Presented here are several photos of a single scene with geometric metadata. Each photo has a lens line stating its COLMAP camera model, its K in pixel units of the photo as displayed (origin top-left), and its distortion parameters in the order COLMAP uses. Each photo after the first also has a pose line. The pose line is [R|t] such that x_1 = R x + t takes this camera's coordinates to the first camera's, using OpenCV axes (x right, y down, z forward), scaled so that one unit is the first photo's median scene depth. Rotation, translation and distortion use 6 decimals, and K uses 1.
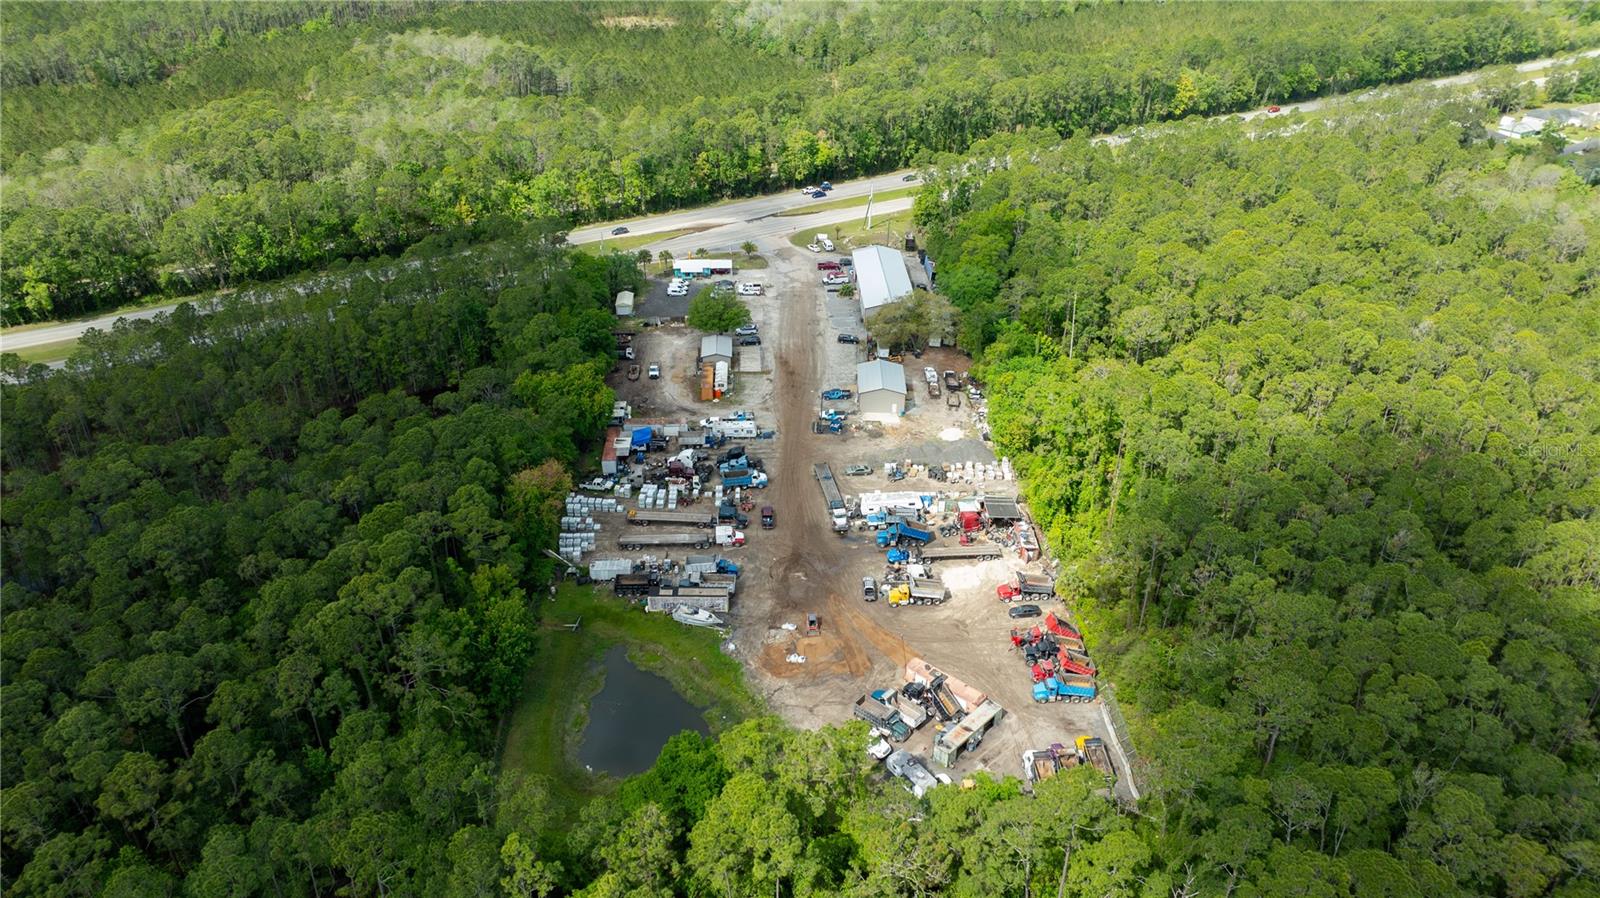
lens RADIAL K [[1123.5, 0, 797.7], [0, 1123.5, 454.3], [0, 0, 1]] dist [-0.017359, -0.007298]
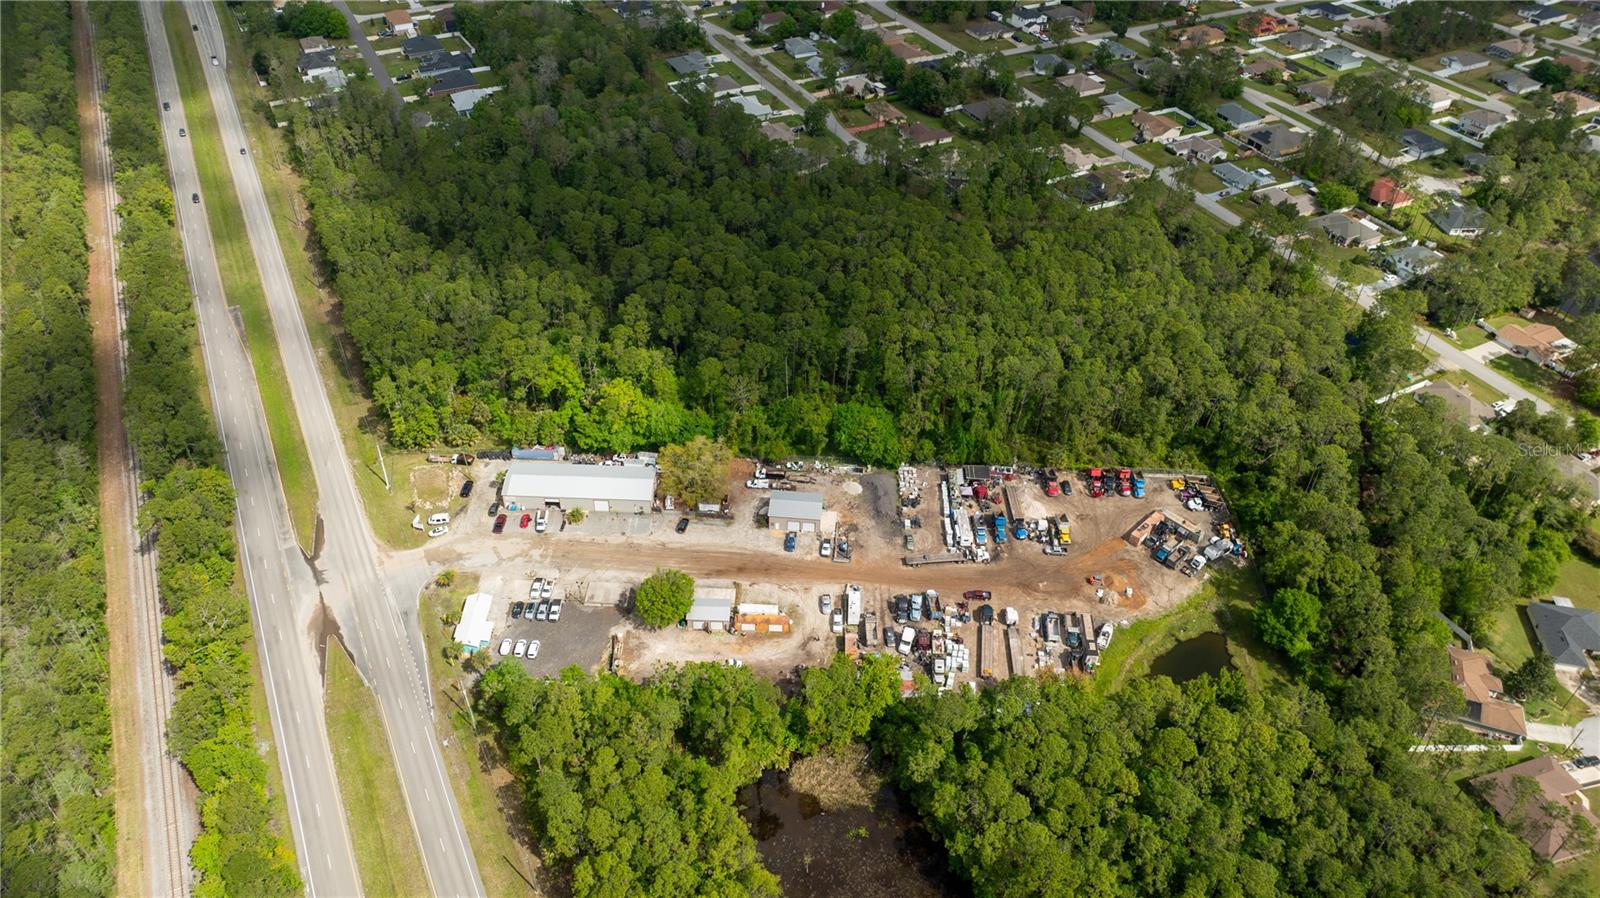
lens RADIAL K [[1125.3, 0, 797.6], [0, 1125.3, 451.2], [0, 0, 1]] dist [-0.019048, -0.003957]
pose [[0.074181, -0.646556, 0.759251, -0.891687], [0.502507, 0.681861, 0.531557, -0.828465], [-0.861385, 0.342098, 0.375480, 0.587299]]
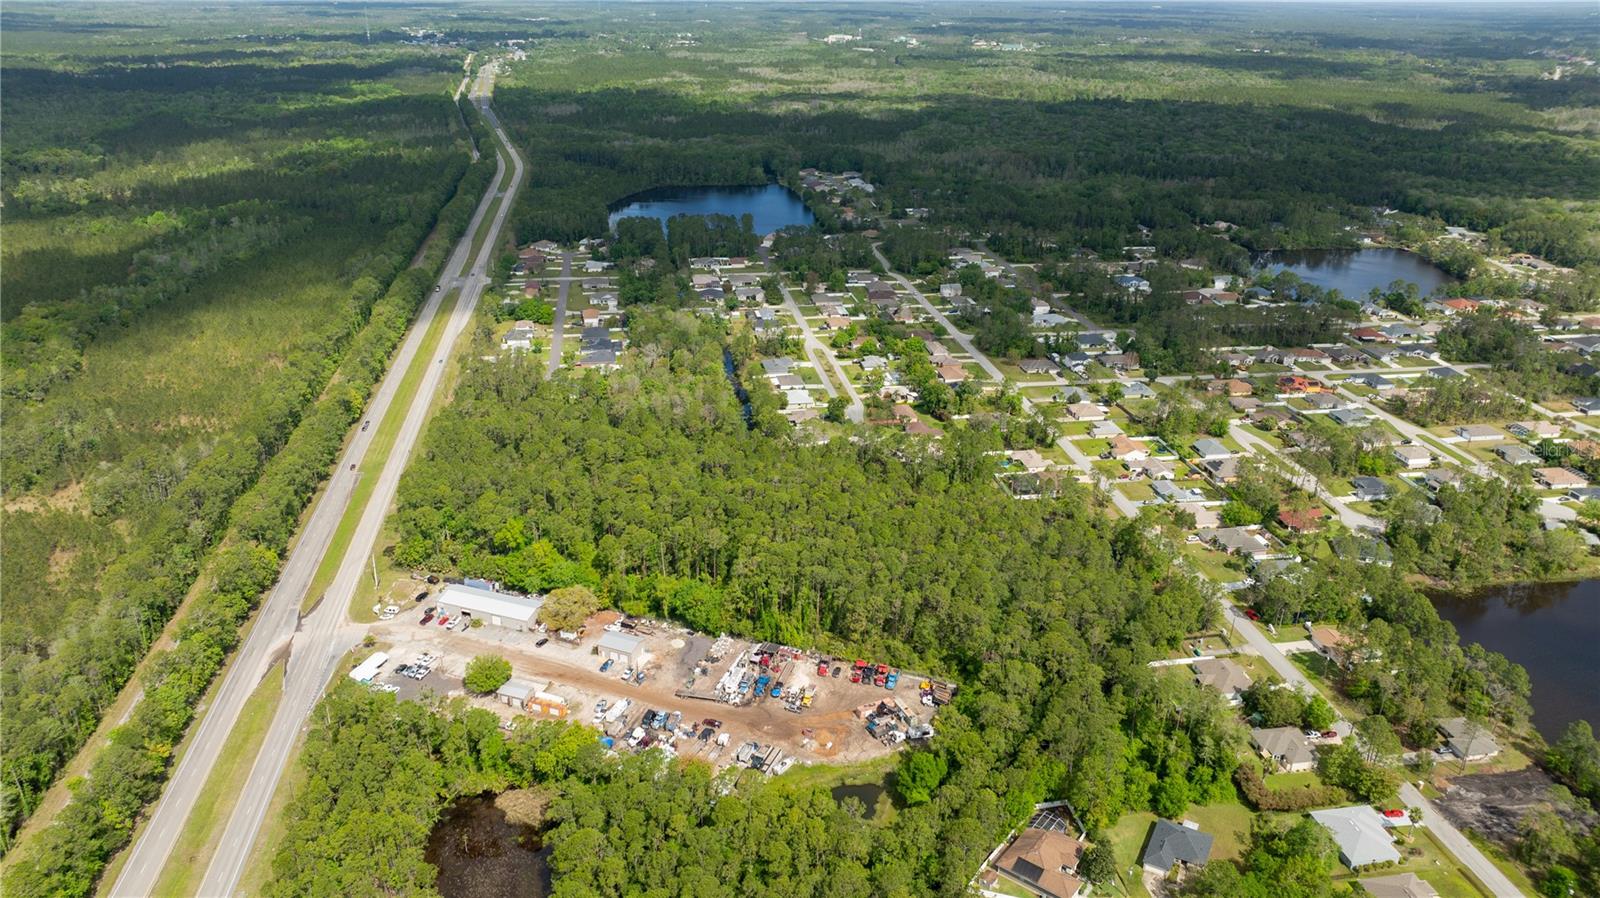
lens RADIAL K [[1125.1, 0, 797.6], [0, 1125.1, 449.9], [0, 0, 1]] dist [-0.021158, 0.008781]
pose [[0.379311, -0.365993, 0.849807, -1.215758], [0.471653, 0.866640, 0.162720, -0.496830], [-0.796031, 0.339093, 0.501348, -0.107104]]
